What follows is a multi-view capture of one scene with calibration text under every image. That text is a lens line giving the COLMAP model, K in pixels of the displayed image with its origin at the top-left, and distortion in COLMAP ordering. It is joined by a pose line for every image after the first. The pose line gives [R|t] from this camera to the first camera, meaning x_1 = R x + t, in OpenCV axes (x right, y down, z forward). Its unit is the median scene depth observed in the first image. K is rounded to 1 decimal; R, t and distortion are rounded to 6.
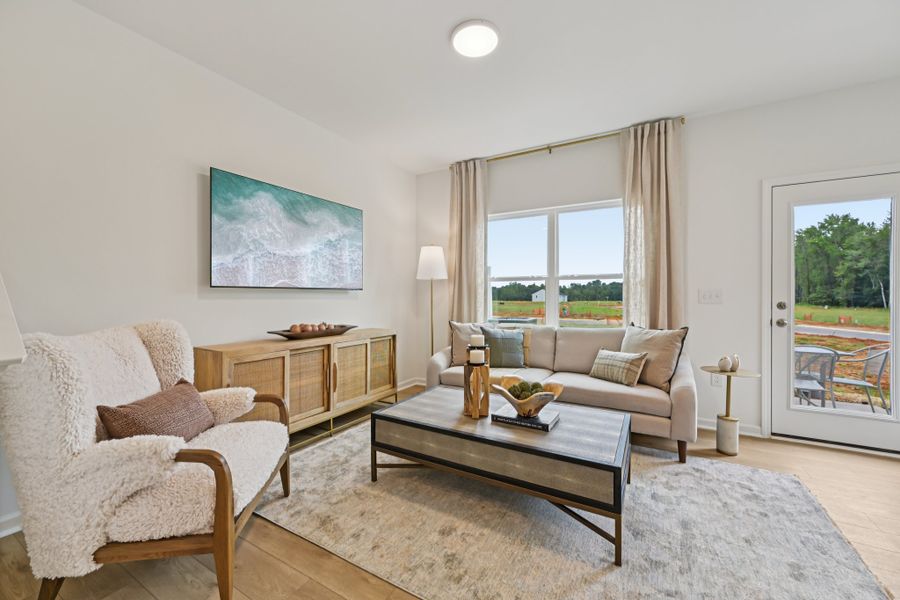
lens RADIAL K [[358.0, 0, 448.5], [0, 358.0, 299.6], [0, 0, 1]] dist [0.005023, -0.000226]
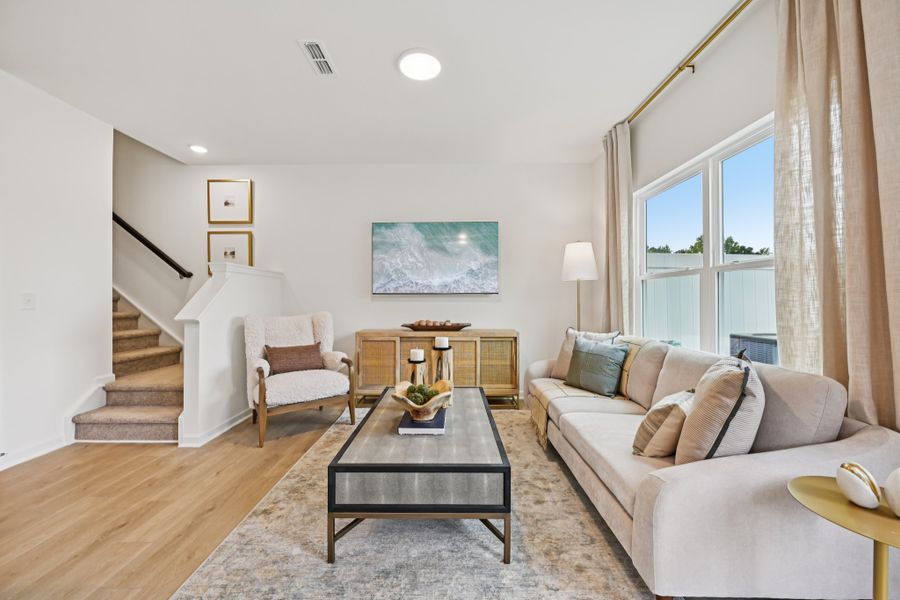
lens RADIAL K [[358.0, 0, 447.7], [0, 358.0, 299.4], [0, 0, 1]] dist [0.005023, -0.000226]
pose [[0.478179, 0.000280, -0.878262, 0.772970], [-0.003075, 0.999994, -0.001355, -0.008823], [0.878257, 0.003349, 0.478177, 0.400856]]
